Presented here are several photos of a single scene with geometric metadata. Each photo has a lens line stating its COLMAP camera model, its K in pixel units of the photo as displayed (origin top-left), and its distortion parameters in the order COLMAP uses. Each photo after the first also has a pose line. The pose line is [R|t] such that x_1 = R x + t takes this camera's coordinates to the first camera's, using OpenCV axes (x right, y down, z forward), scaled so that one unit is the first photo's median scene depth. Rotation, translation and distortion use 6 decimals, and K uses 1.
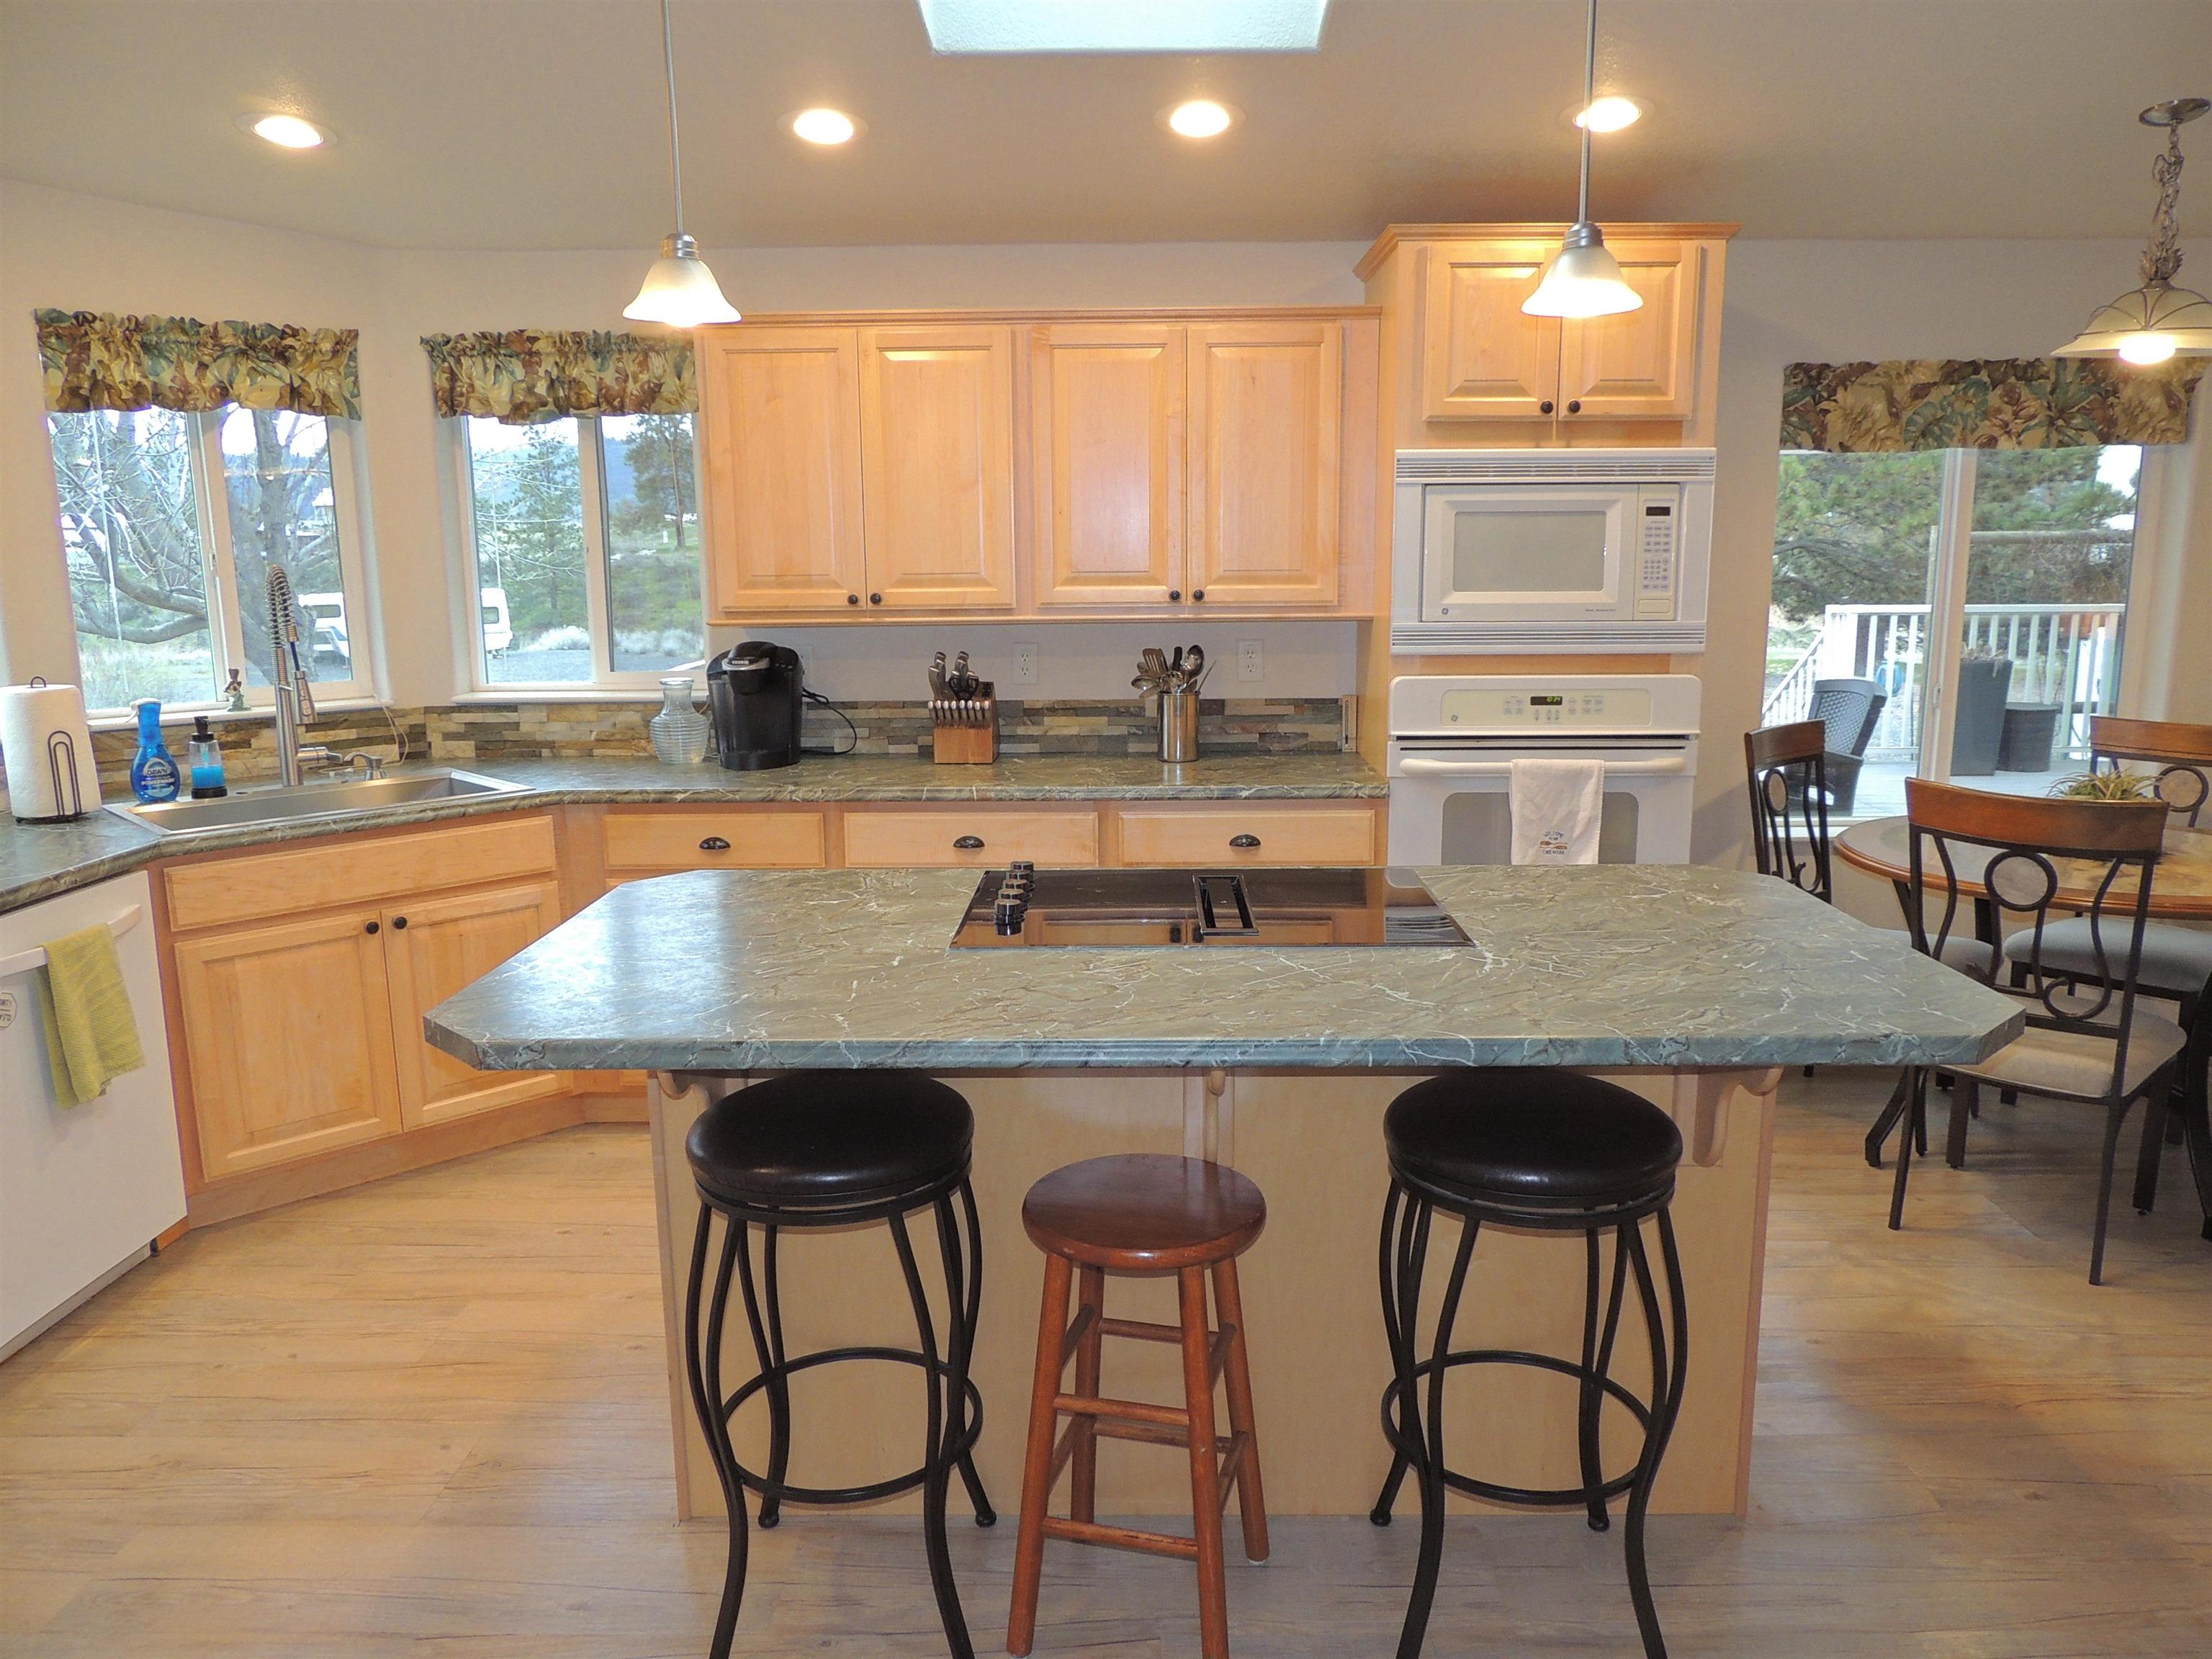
lens RADIAL K [[1585.0, 0, 1104.1], [0, 1585.0, 830.2], [0, 0, 1]] dist [-0.039758, 0.002356]
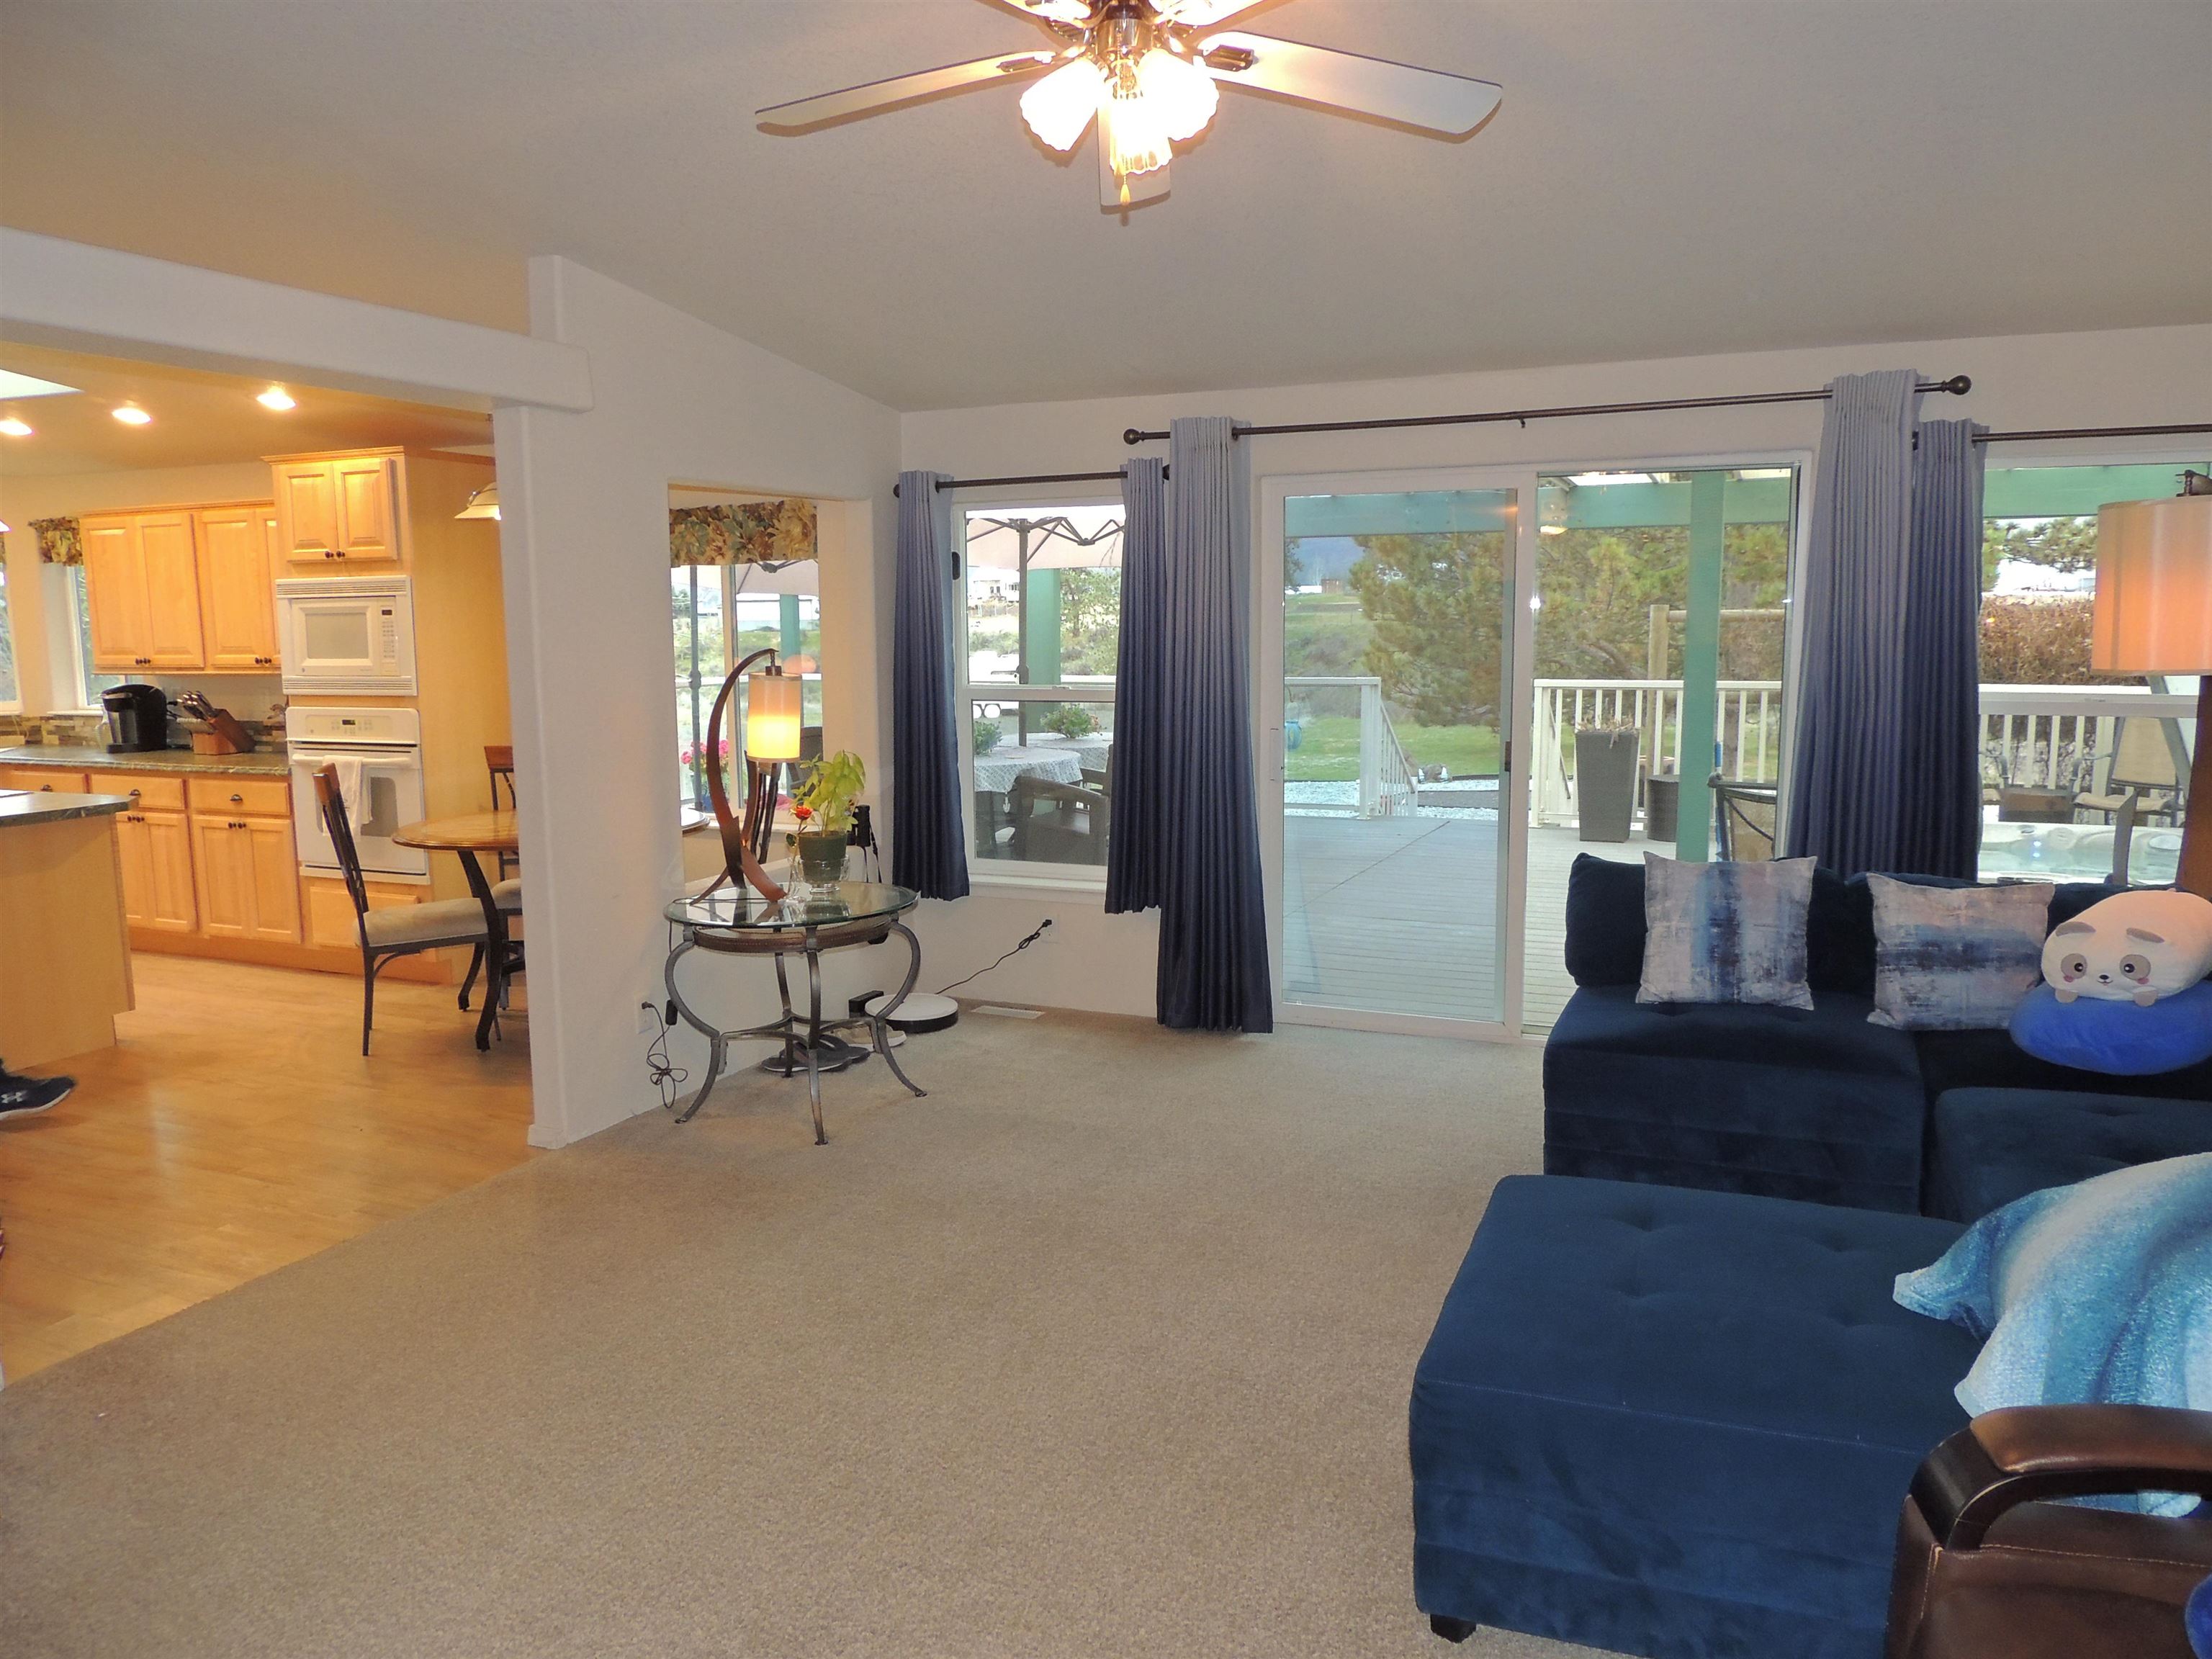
lens RADIAL K [[1585.0, 0, 1106.9], [0, 1585.0, 828.3], [0, 0, 1]] dist [-0.039758, 0.002356]
pose [[0.924568, 0.050681, -0.377632, 1.690425], [-0.067470, 0.997229, -0.031353, 0.031055], [0.374996, 0.054467, 0.925425, -0.263770]]
